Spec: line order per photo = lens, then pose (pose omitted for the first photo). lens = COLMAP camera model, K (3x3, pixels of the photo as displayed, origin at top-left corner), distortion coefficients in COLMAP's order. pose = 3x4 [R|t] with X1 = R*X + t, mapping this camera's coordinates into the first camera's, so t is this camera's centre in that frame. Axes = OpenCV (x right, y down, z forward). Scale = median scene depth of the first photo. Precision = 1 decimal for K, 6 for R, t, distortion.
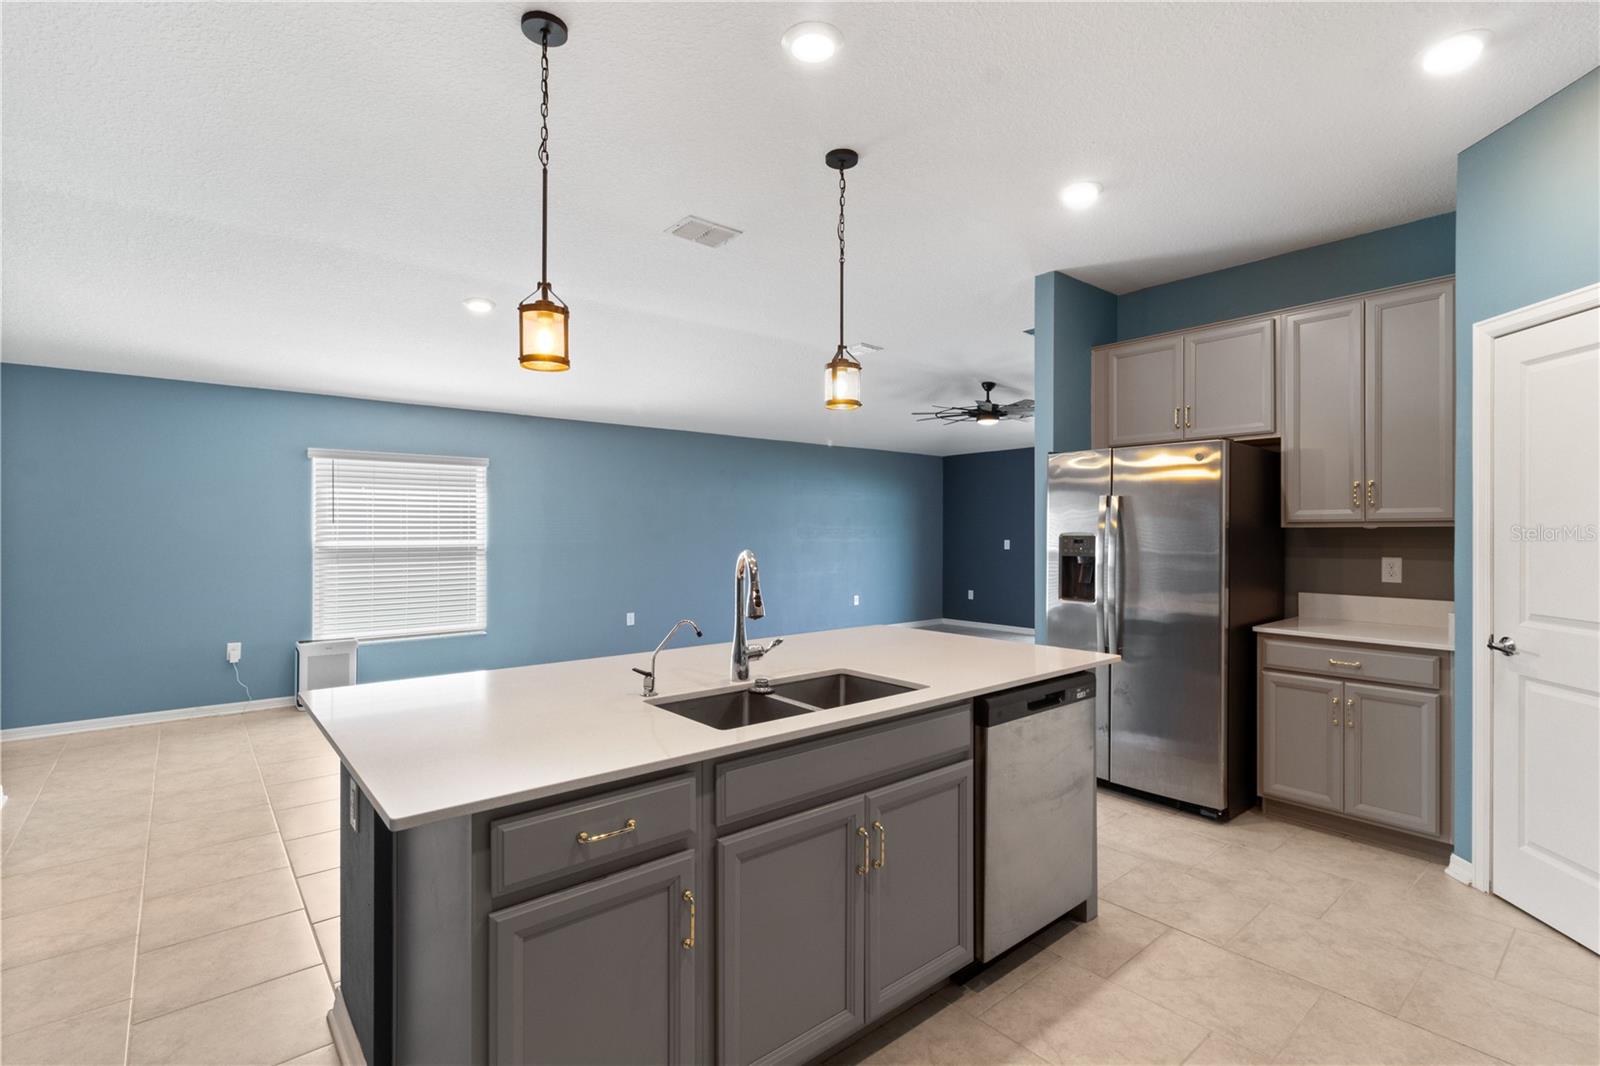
lens RADIAL K [[741.5, 0, 796.6], [0, 741.5, 530.6], [0, 0, 1]] dist [-0.002832, 0.000379]
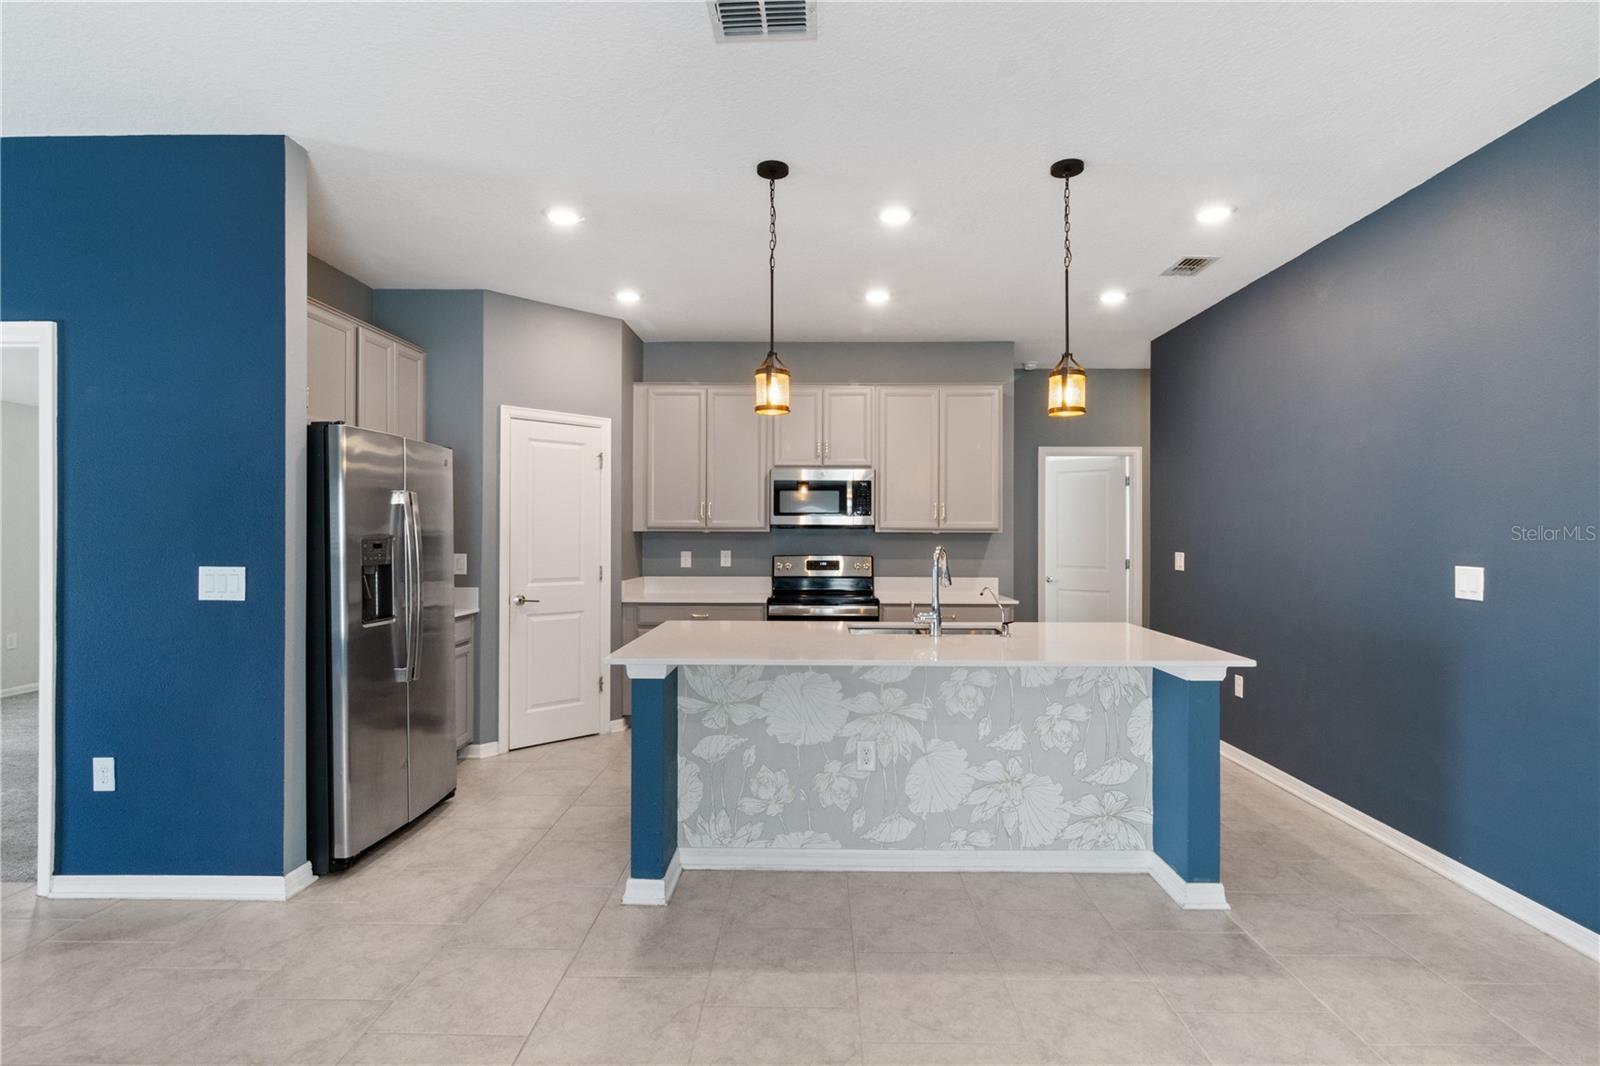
lens RADIAL K [[783.7, 0, 805.6], [0, 783.7, 535.7], [0, 0, 1]] dist [-0.000496, -0.003930]
pose [[-0.761310, -0.000529, 0.648388, -0.572167], [-0.000517, 1.000000, 0.000209, 0.004292], [-0.648388, -0.000176, -0.761310, 1.526670]]
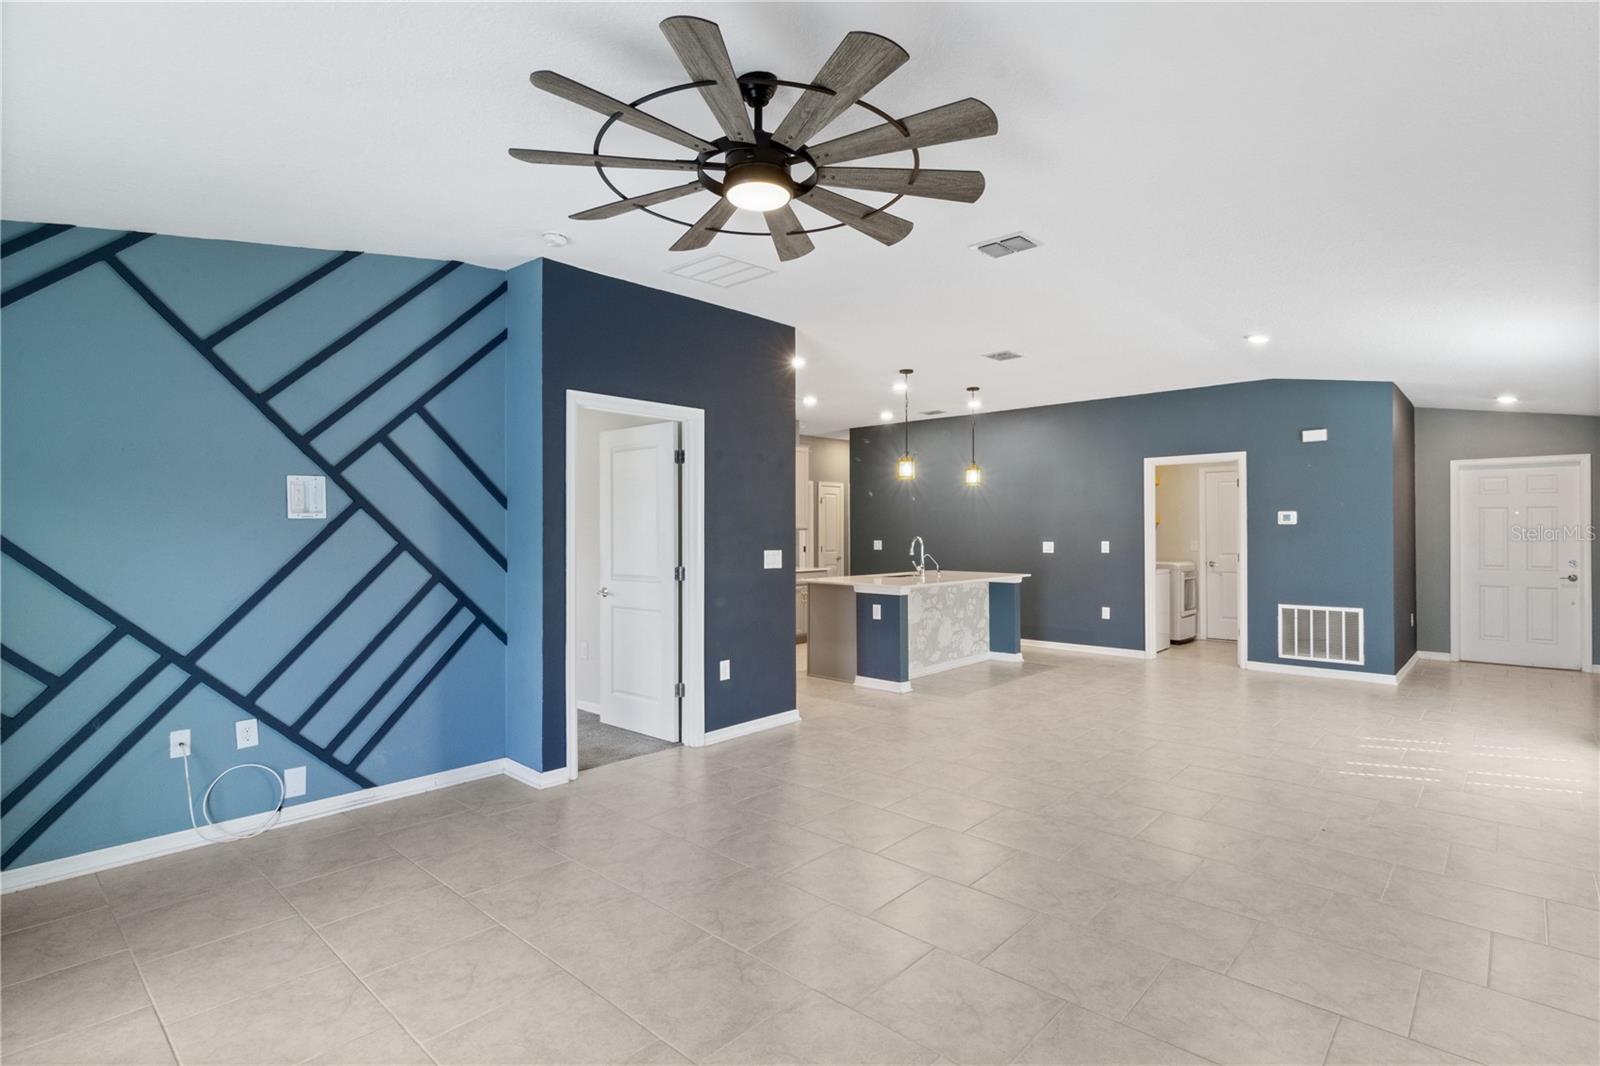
lens RADIAL K [[783.7, 0, 806.7], [0, 783.7, 527.0], [0, 0, 1]] dist [-0.000496, -0.003930]
pose [[-0.989610, 0.002765, -0.143751, 0.614376], [0.003477, 0.999983, -0.004699, -0.001595], [0.143736, -0.005150, -0.989603, 2.875090]]
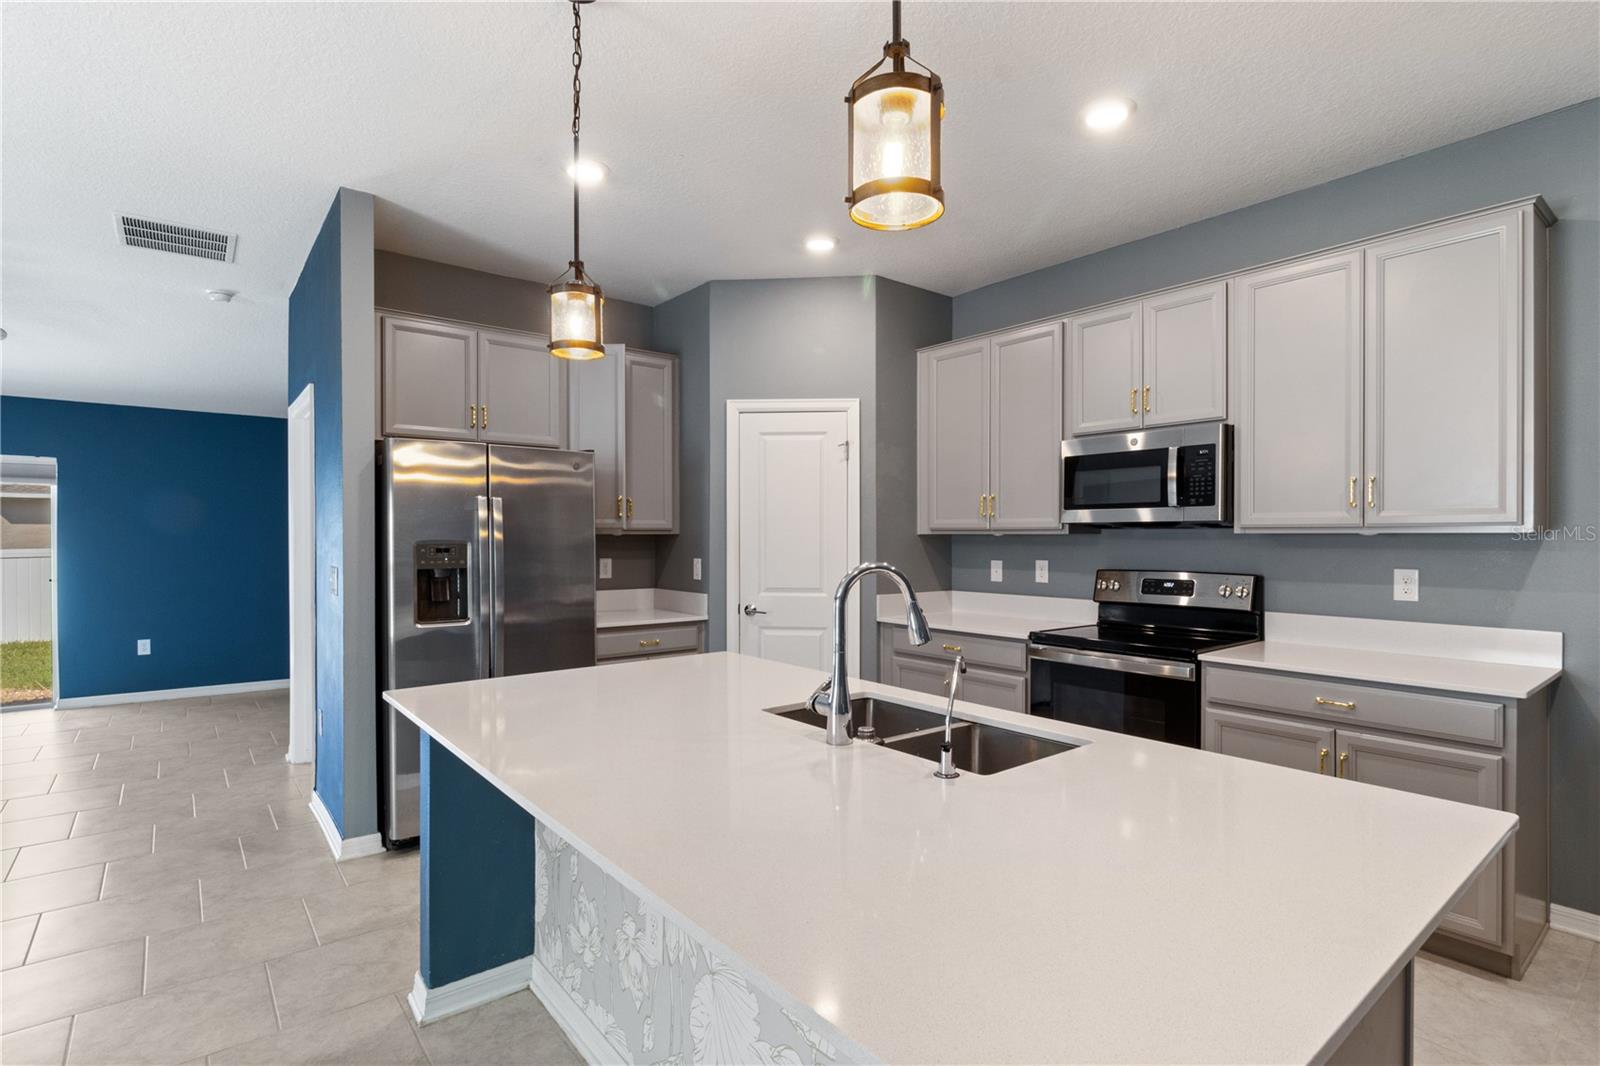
lens RADIAL K [[783.7, 0, 811.3], [0, 783.7, 534.0], [0, 0, 1]] dist [-0.000496, -0.003930]
pose [[0.004467, 0.003898, 0.999982, -0.555222], [0.001155, 0.999992, -0.003903, 0.000514], [-0.999989, 0.001173, 0.004462, 0.670532]]
